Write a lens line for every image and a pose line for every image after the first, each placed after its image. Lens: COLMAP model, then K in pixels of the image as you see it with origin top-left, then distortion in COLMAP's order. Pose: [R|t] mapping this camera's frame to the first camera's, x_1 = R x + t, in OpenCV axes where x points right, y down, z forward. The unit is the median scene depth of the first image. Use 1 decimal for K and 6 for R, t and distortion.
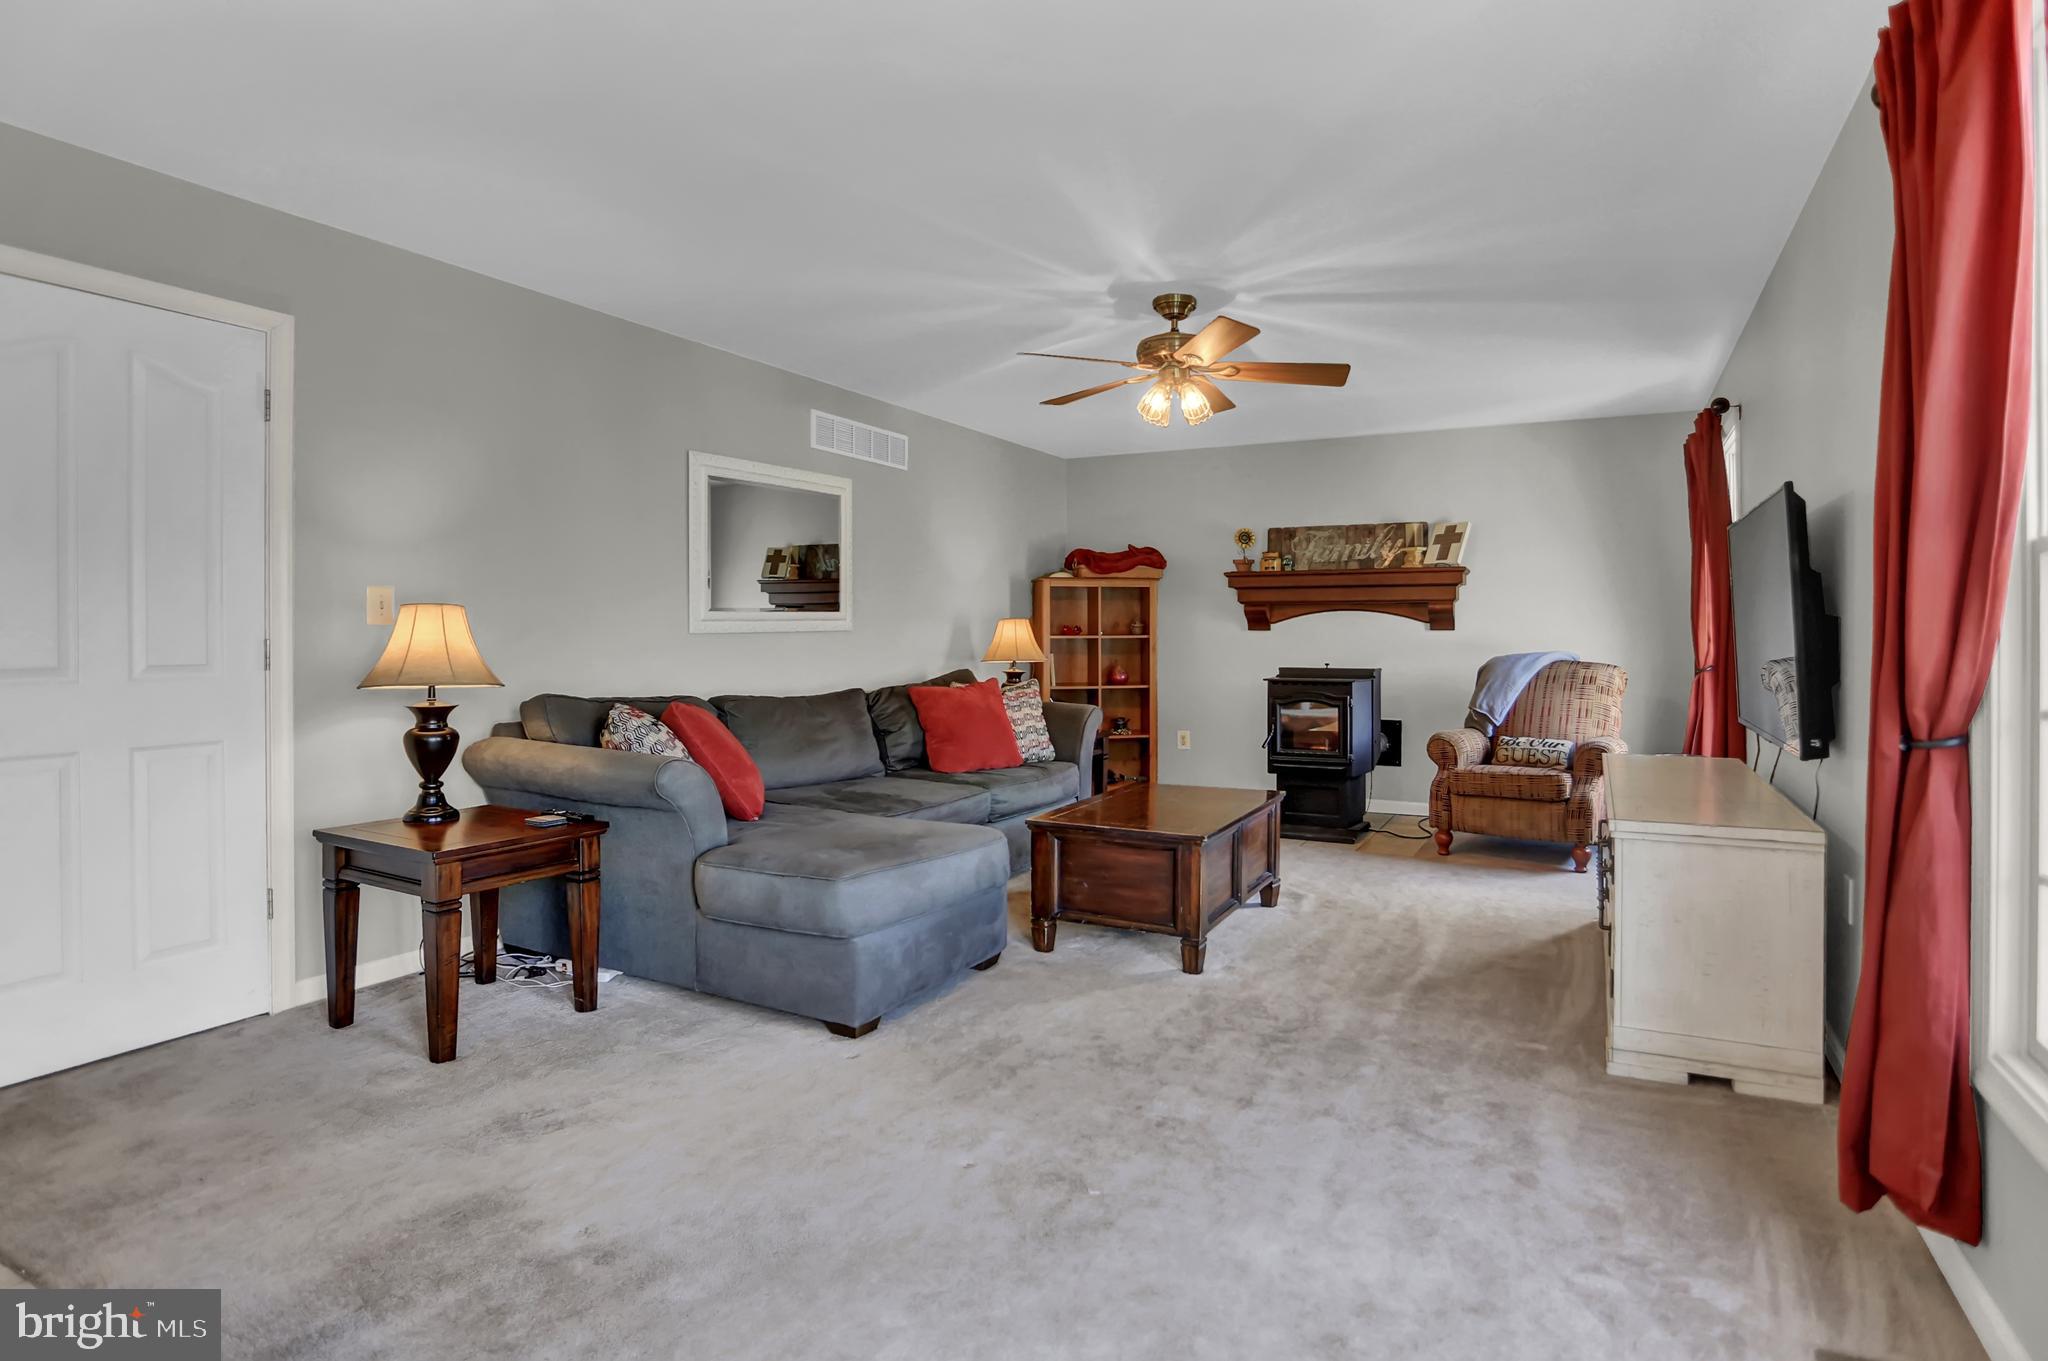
lens RADIAL K [[1020.9, 0, 1105.4], [0, 1020.9, 626.5], [0, 0, 1]] dist [-0.089734, 0.000316]
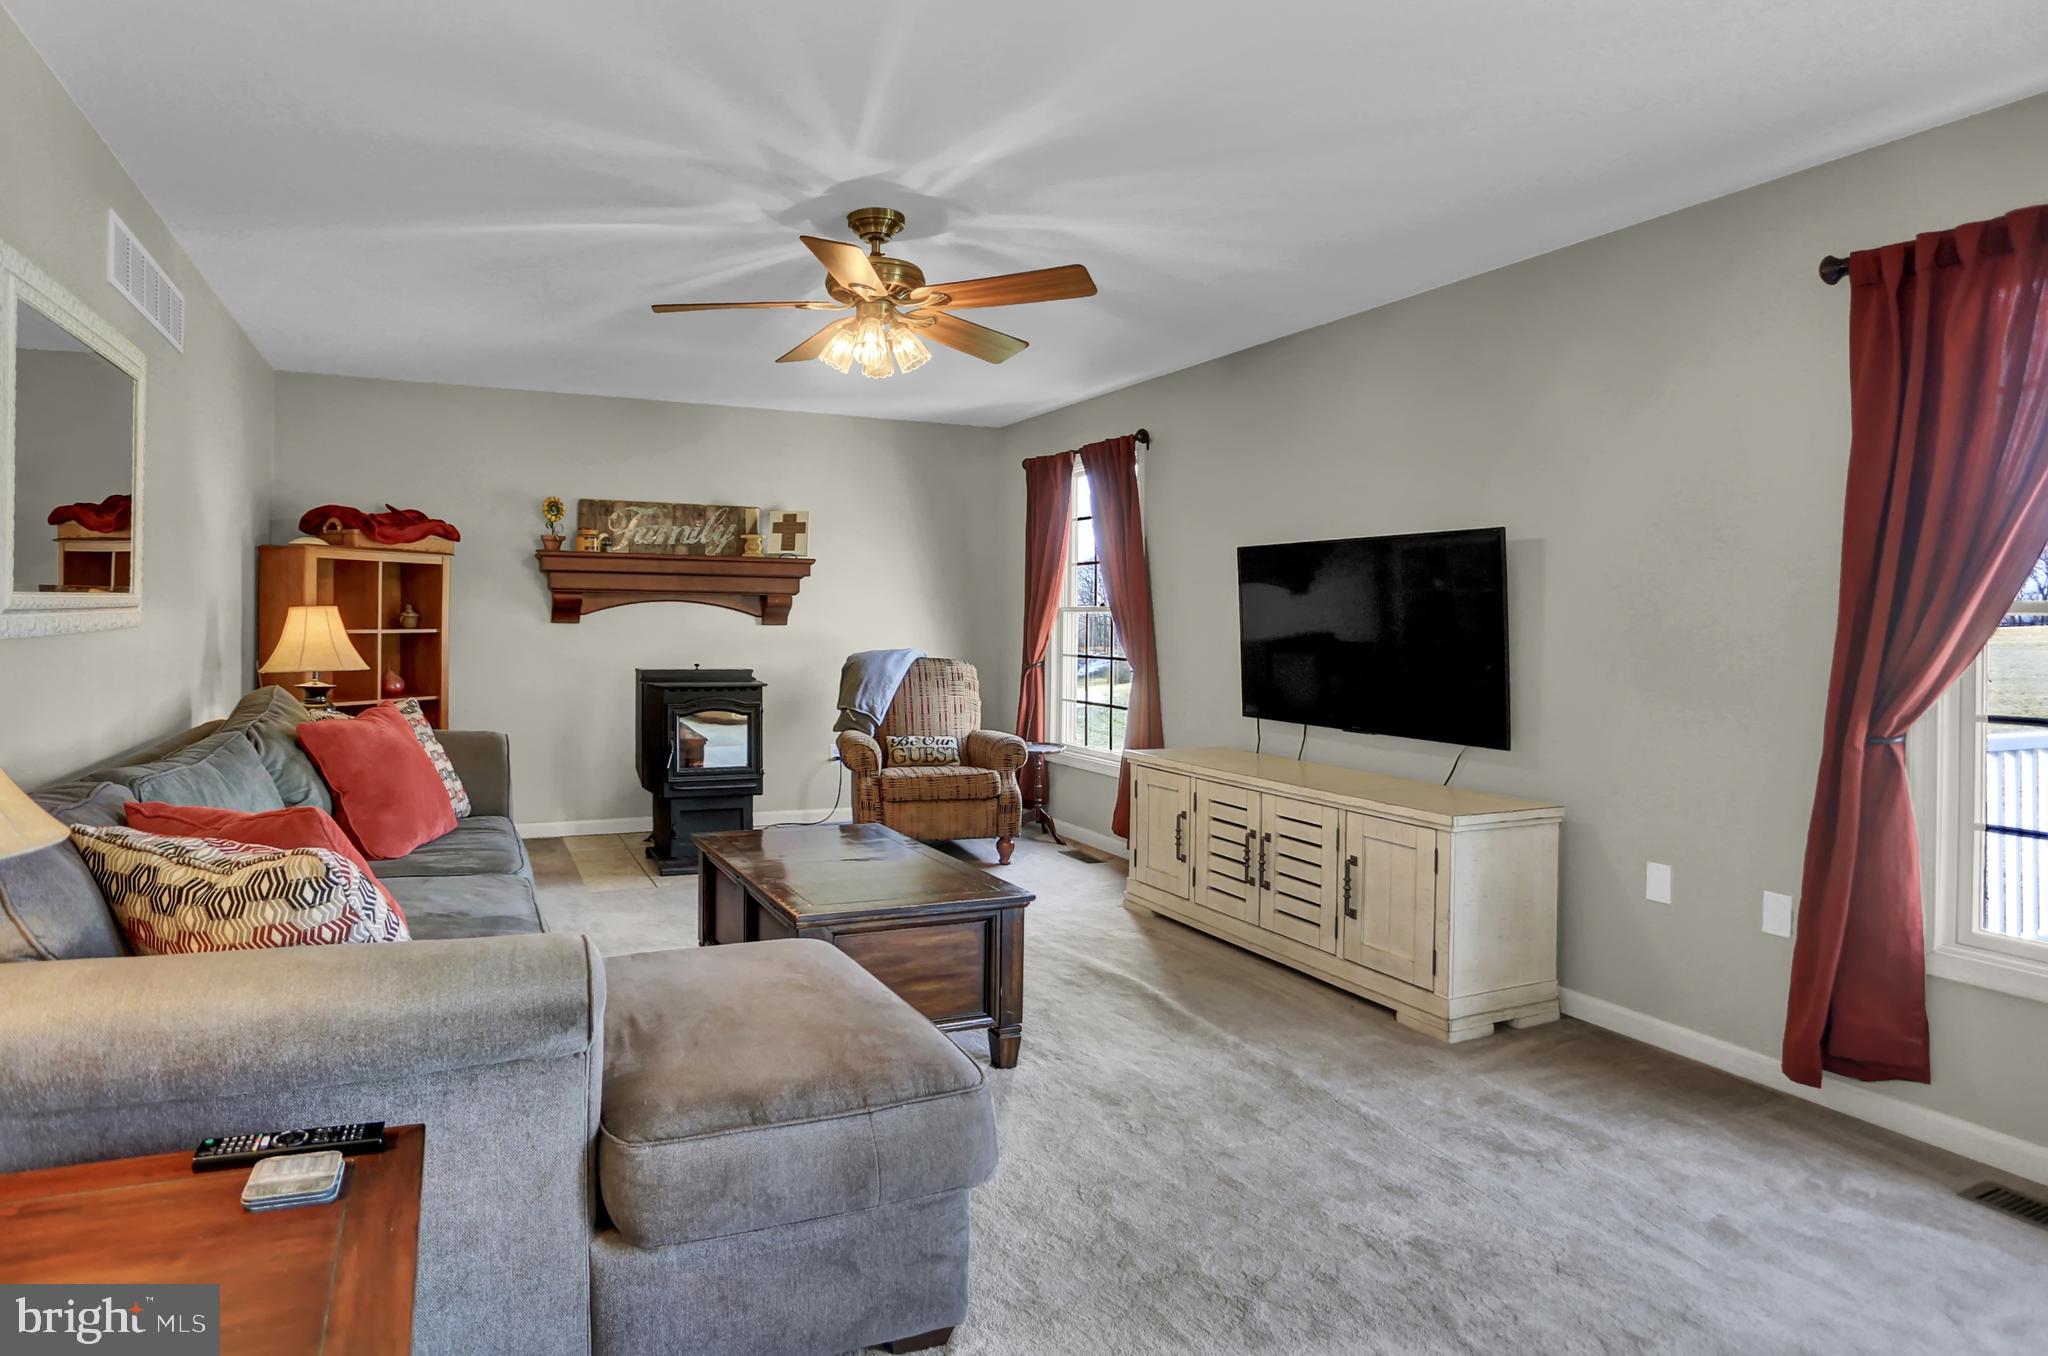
lens RADIAL K [[1051.9, 0, 818.1], [0, 1051.9, 600.5], [0, 0, 1]] dist [-0.090111, 0.027393]
pose [[0.699208, 0.018536, 0.714678, -0.344241], [-0.016708, 0.999814, -0.009585, -0.010541], [-0.714724, -0.005239, 0.699387, 0.300016]]
